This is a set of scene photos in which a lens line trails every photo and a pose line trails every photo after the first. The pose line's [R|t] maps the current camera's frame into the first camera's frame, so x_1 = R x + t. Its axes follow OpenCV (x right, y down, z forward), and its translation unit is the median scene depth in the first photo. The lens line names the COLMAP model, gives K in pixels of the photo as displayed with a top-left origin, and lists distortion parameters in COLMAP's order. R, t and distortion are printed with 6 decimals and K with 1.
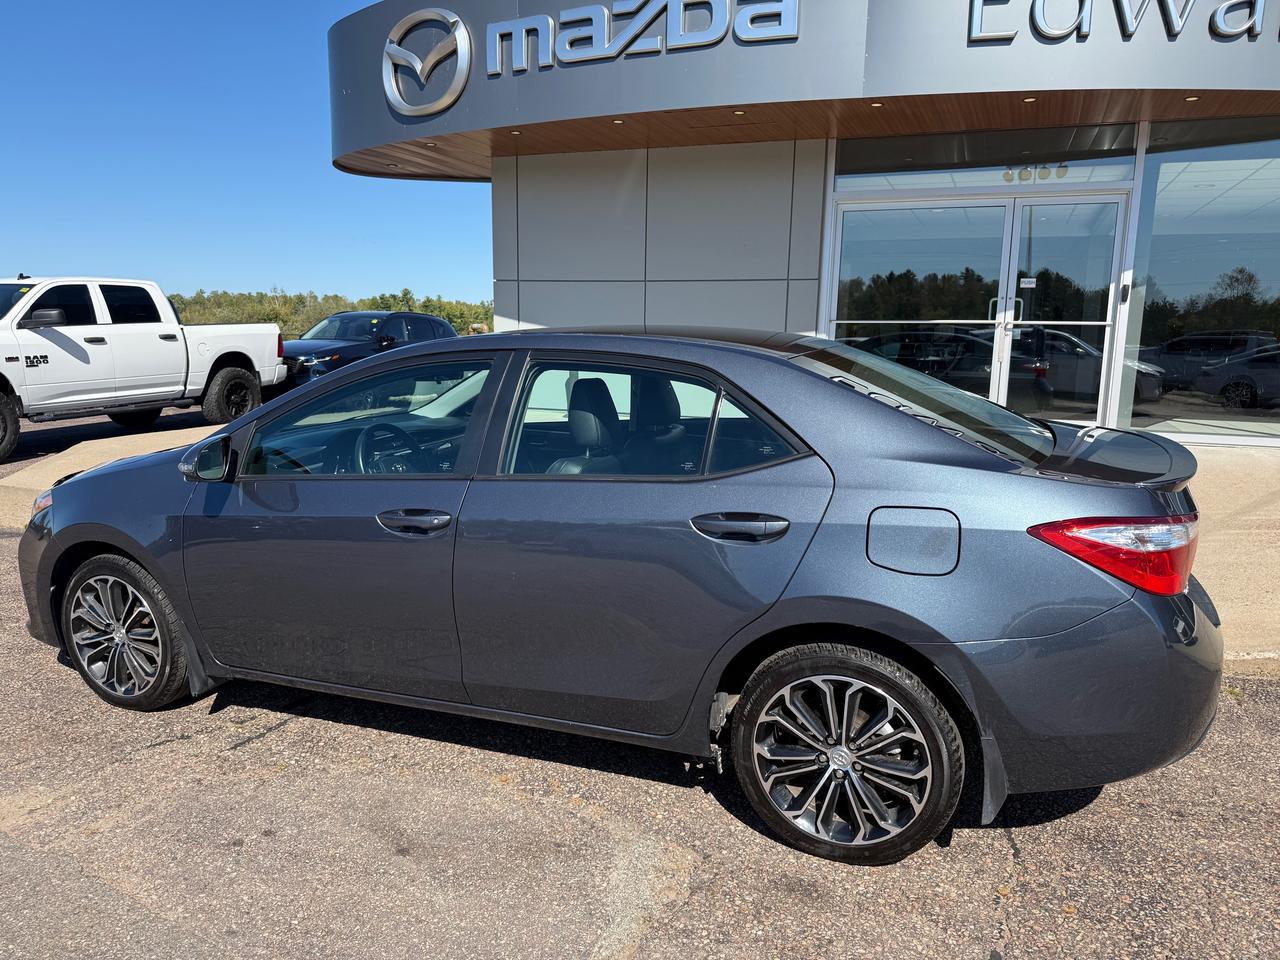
lens RADIAL K [[907.6, 0, 645.7], [0, 907.6, 478.4], [0, 0, 1]] dist [0.008073, -0.020569]
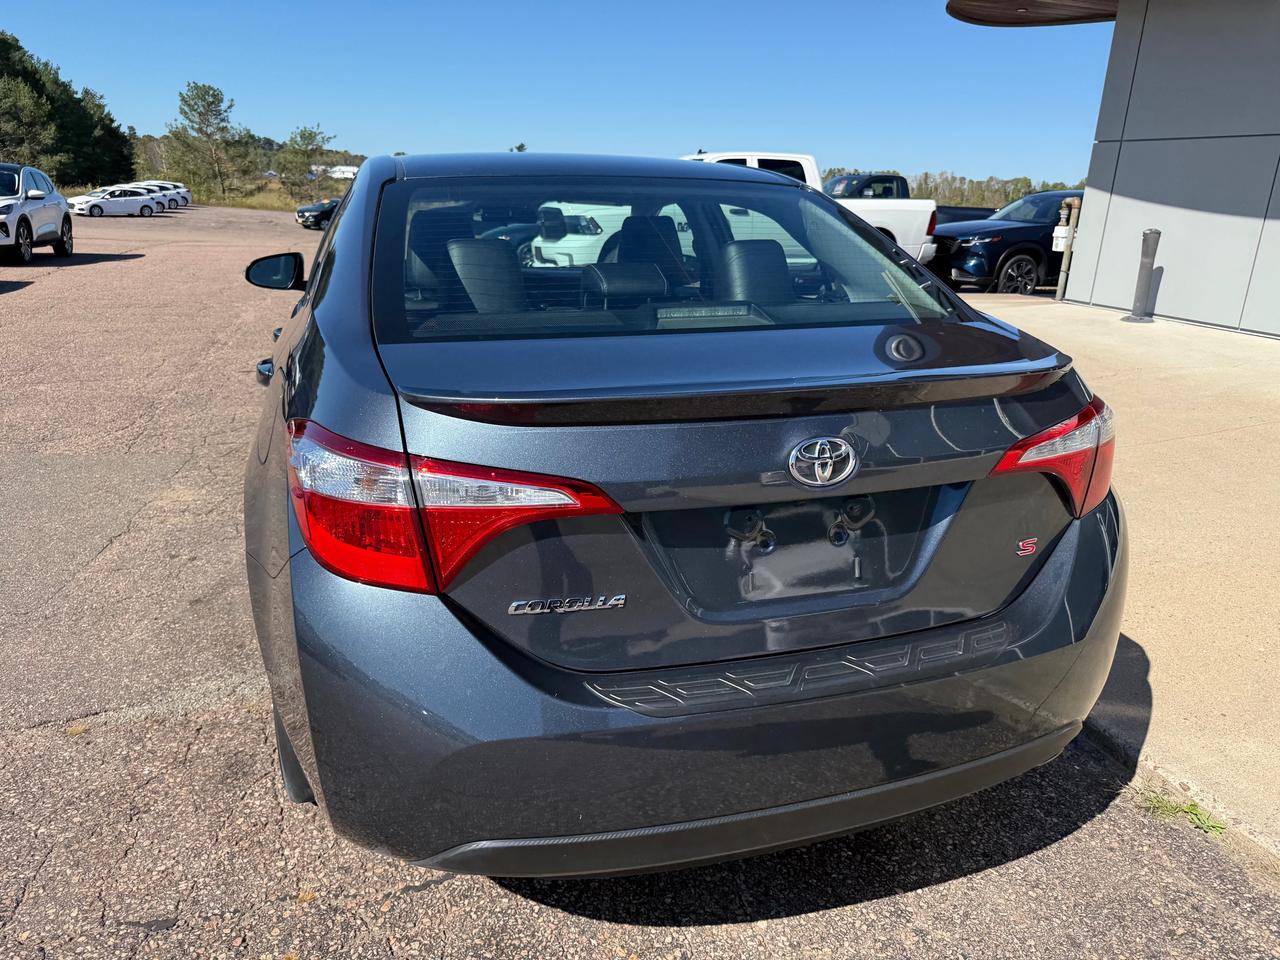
lens RADIAL K [[907.6, 0, 645.7], [0, 907.6, 478.4], [0, 0, 1]] dist [0.008073, -0.020569]
pose [[0.647731, 0.239111, -0.723375, 0.305444], [-0.154371, 0.970969, 0.182724, -0.019038], [0.746066, -0.006688, 0.665839, 0.208109]]
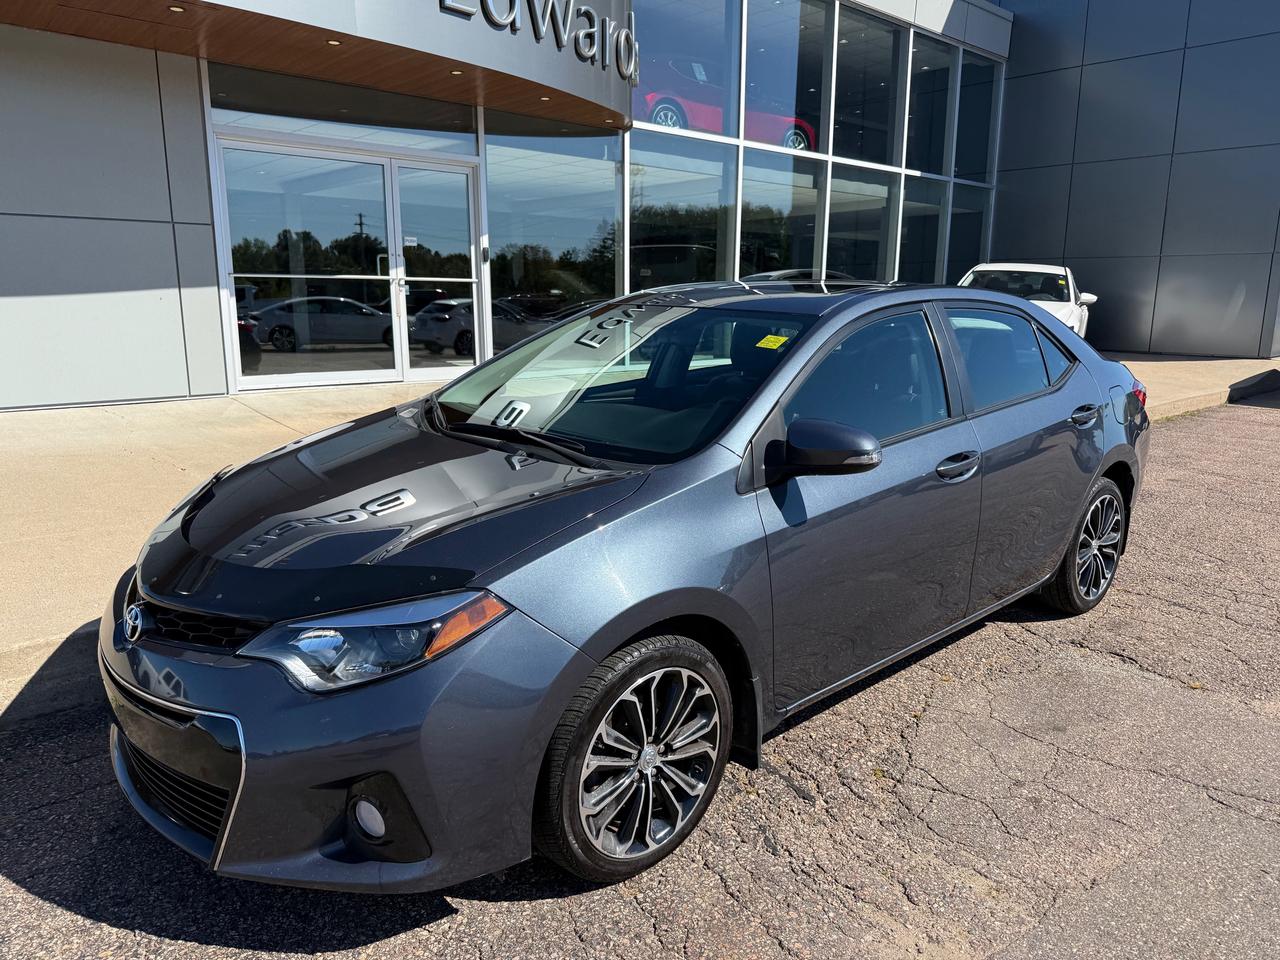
lens RADIAL K [[907.6, 0, 645.7], [0, 907.6, 478.4], [0, 0, 1]] dist [0.008073, -0.020569]
pose [[0.428303, -0.186709, 0.884136, -0.475204], [0.145645, 0.979892, 0.136375, -0.047644], [-0.891821, 0.070360, 0.446884, 0.297464]]
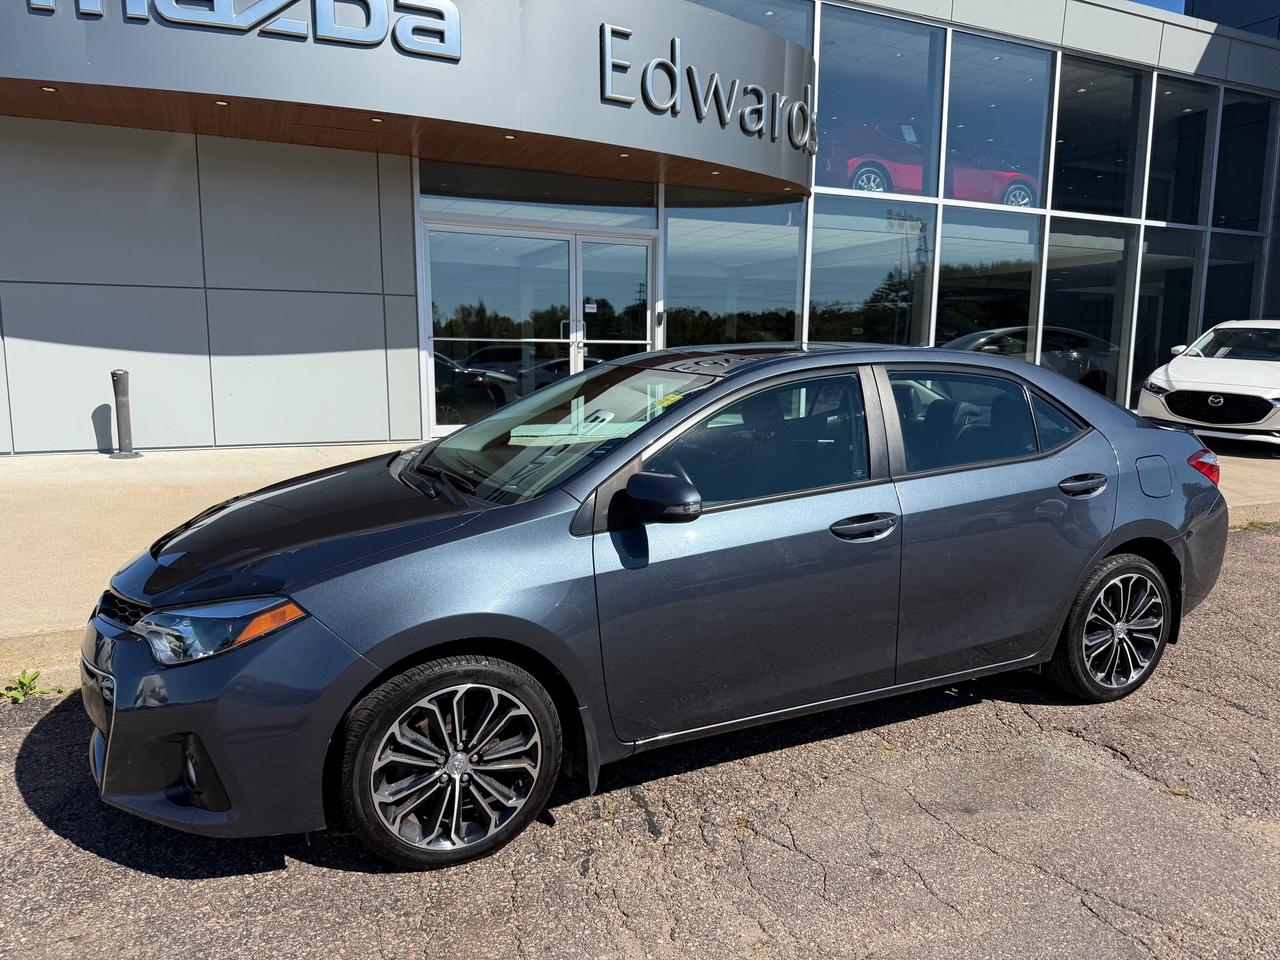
lens RADIAL K [[899.7, 0, 647.2], [0, 899.7, 484.6], [0, 0, 1]] dist [0.028169, -0.047653]
pose [[0.676751, -0.112949, 0.727496, -0.418006], [0.121055, 0.991783, 0.041370, -0.026905], [-0.726191, 0.060069, 0.684864, 0.160199]]
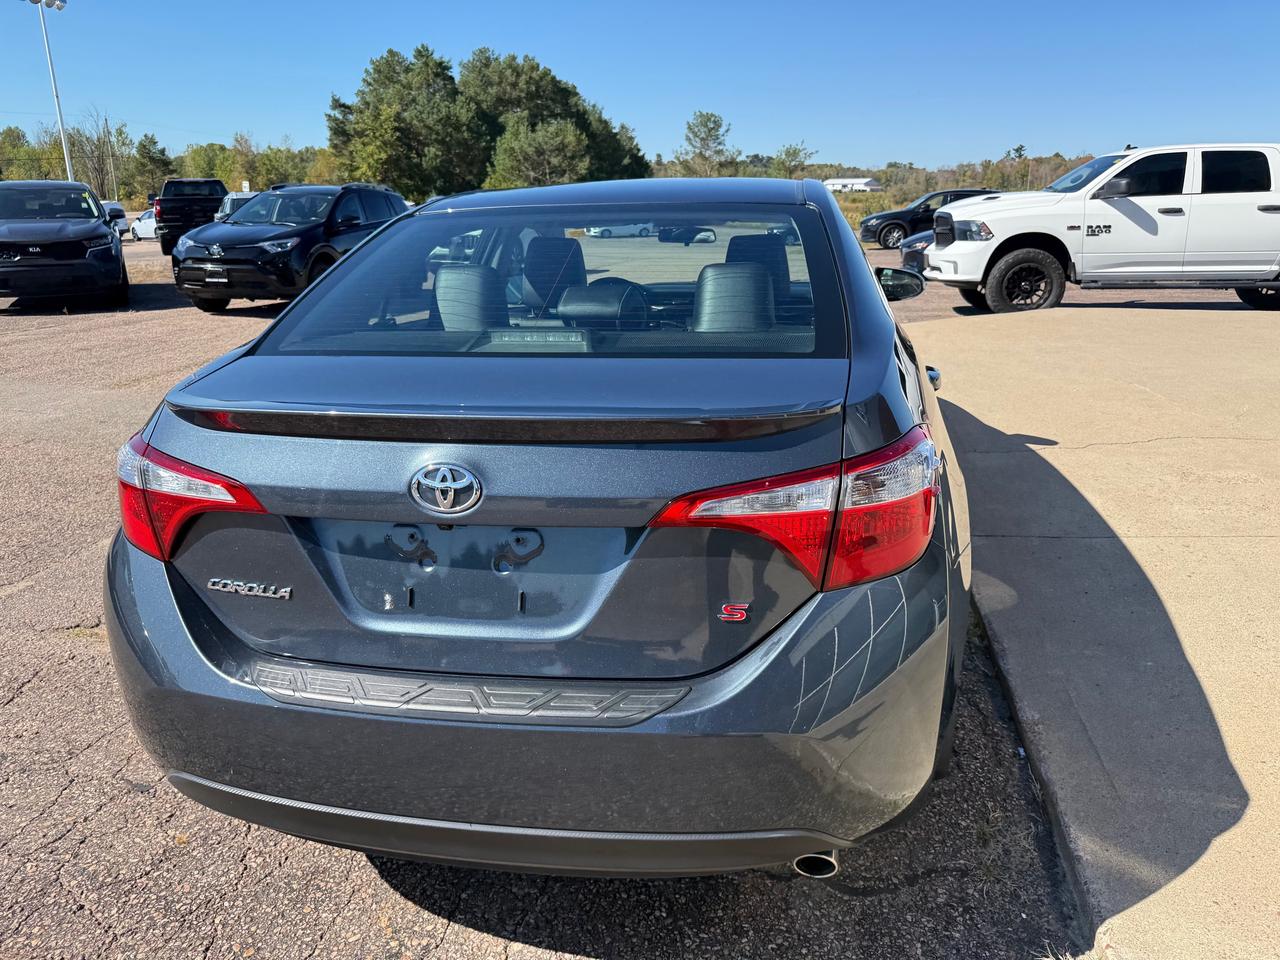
lens RADIAL K [[909.0, 0, 648.2], [0, 909.0, 474.3], [0, 0, 1]] dist [-0.005809, -0.011174]
pose [[0.203201, 0.274602, -0.939842, 0.371955], [-0.153224, 0.956960, 0.246475, -0.047179], [0.967074, 0.093923, 0.236531, 0.341501]]
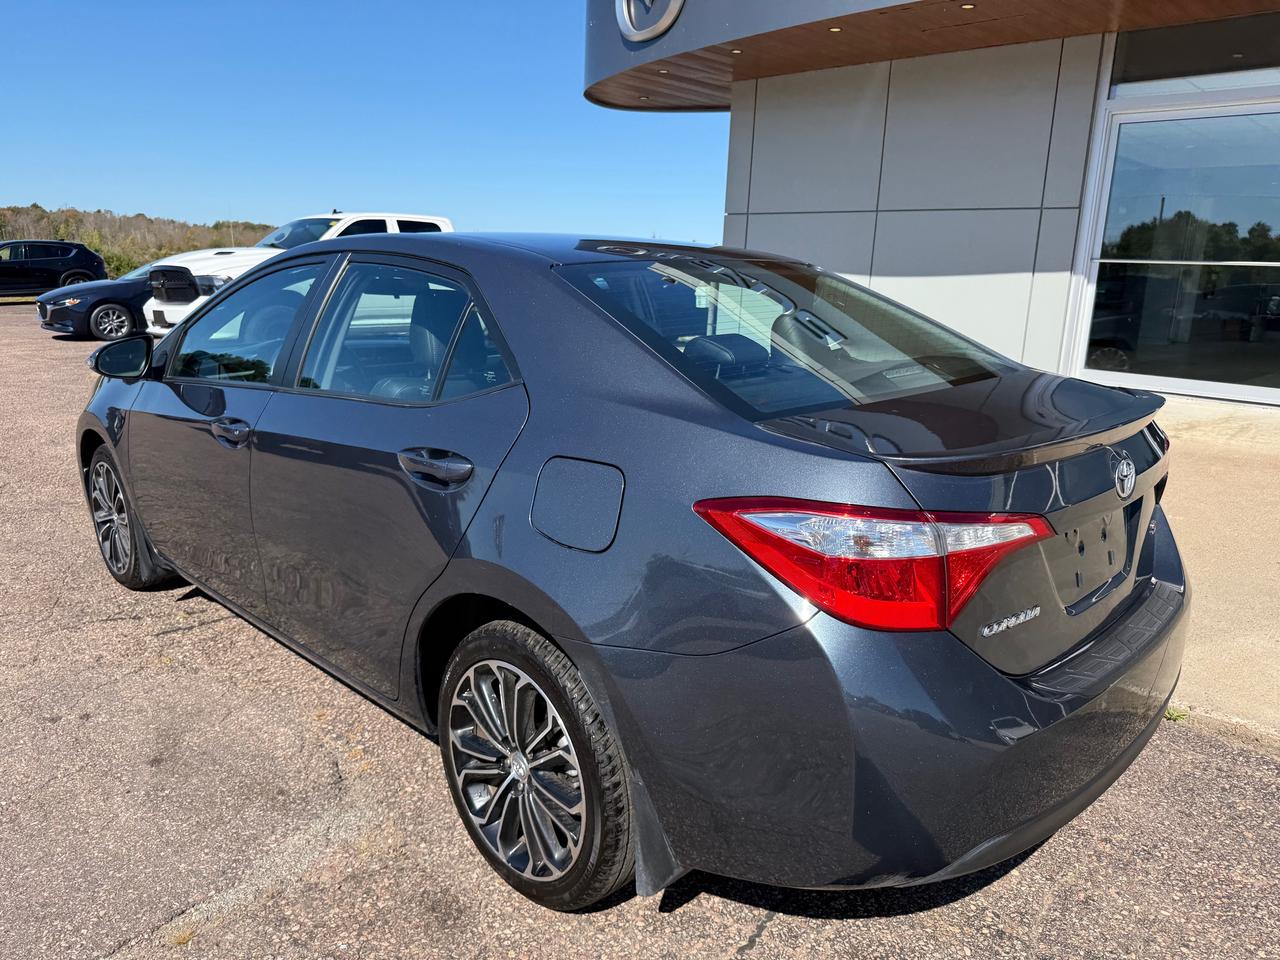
lens RADIAL K [[909.0, 0, 648.2], [0, 909.0, 474.3], [0, 0, 1]] dist [-0.005809, -0.011174]
pose [[0.925487, 0.101781, -0.364848, 0.177206], [-0.082999, 0.994306, 0.066840, -0.002886], [0.369574, -0.031577, 0.928665, 0.094520]]
